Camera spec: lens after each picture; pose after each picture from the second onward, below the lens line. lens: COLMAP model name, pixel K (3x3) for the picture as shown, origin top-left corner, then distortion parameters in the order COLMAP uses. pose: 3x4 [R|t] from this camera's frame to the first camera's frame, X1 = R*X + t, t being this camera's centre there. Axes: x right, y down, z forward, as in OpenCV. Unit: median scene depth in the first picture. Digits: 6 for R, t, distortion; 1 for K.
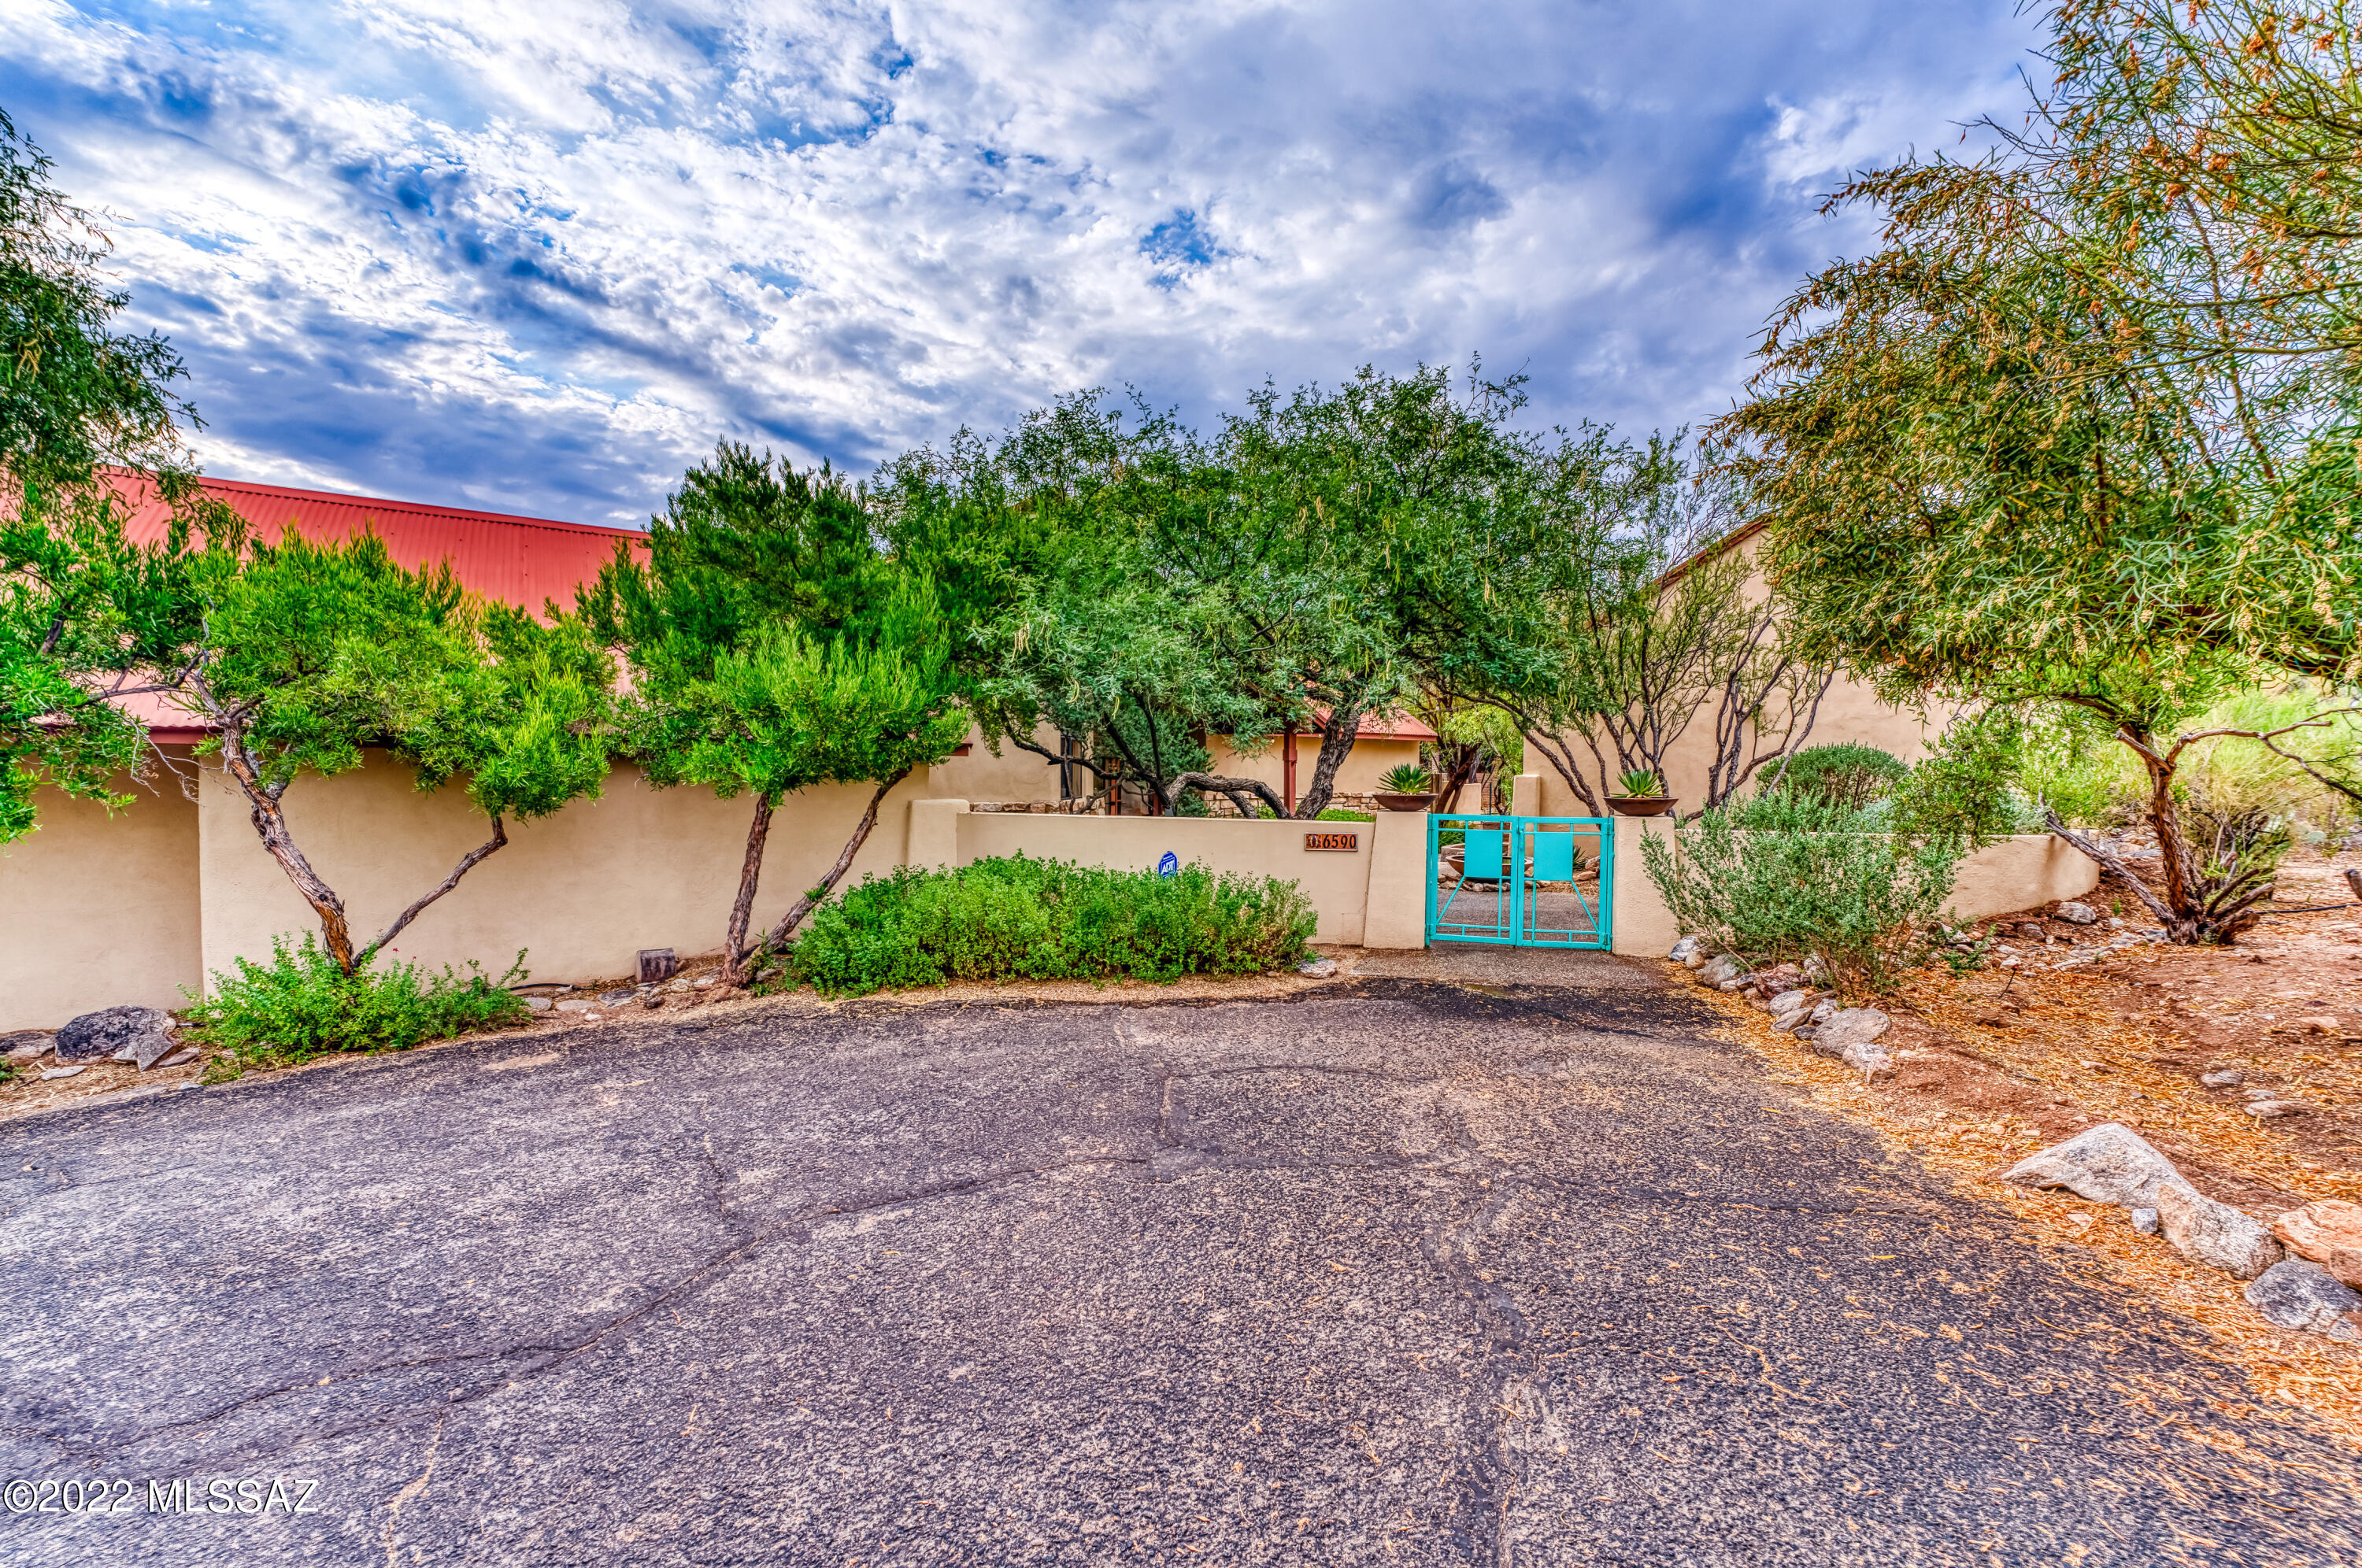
lens RADIAL K [[959.0, 0, 1167.2], [0, 959.0, 784.5], [0, 0, 1]] dist [-0.019392, 0.001638]
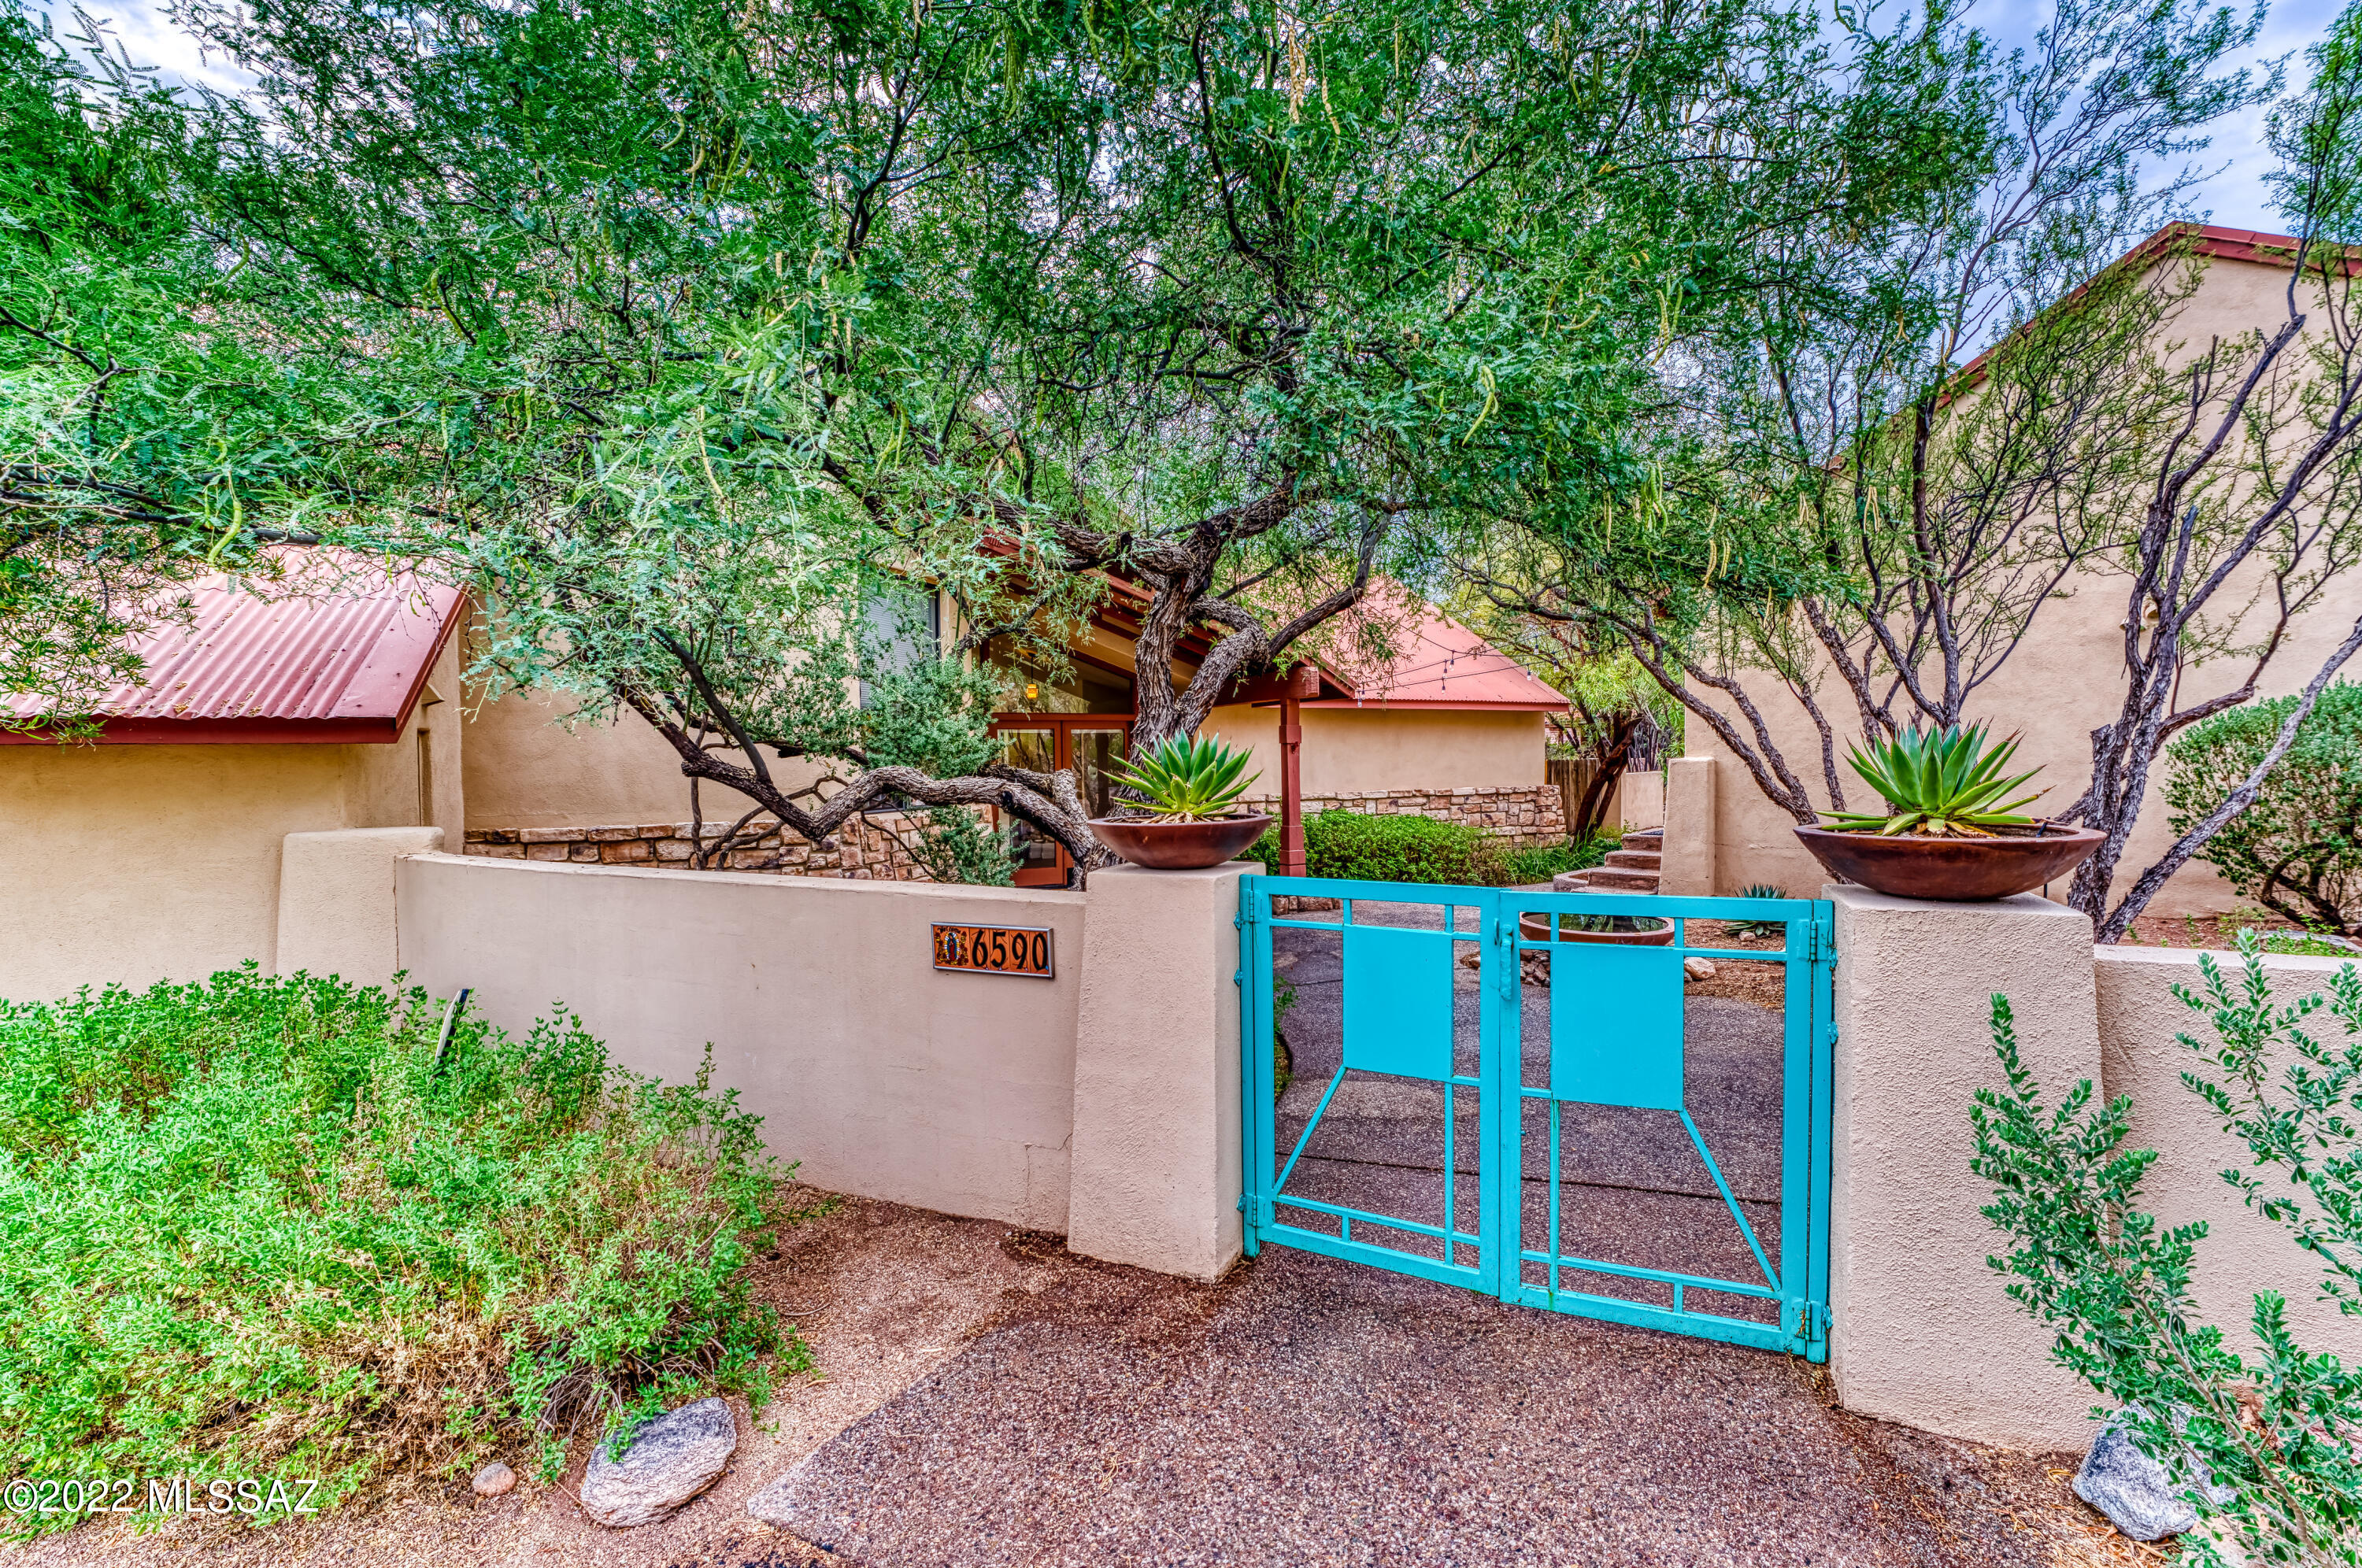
lens RADIAL K [[959.0, 0, 1197.9], [0, 959.0, 777.6], [0, 0, 1]] dist [-0.019392, 0.001638]
pose [[0.985106, -0.015597, -0.171237, 0.219507], [0.015929, 0.999873, 0.000563, -0.003450], [0.171206, -0.003282, 0.985230, 0.457820]]
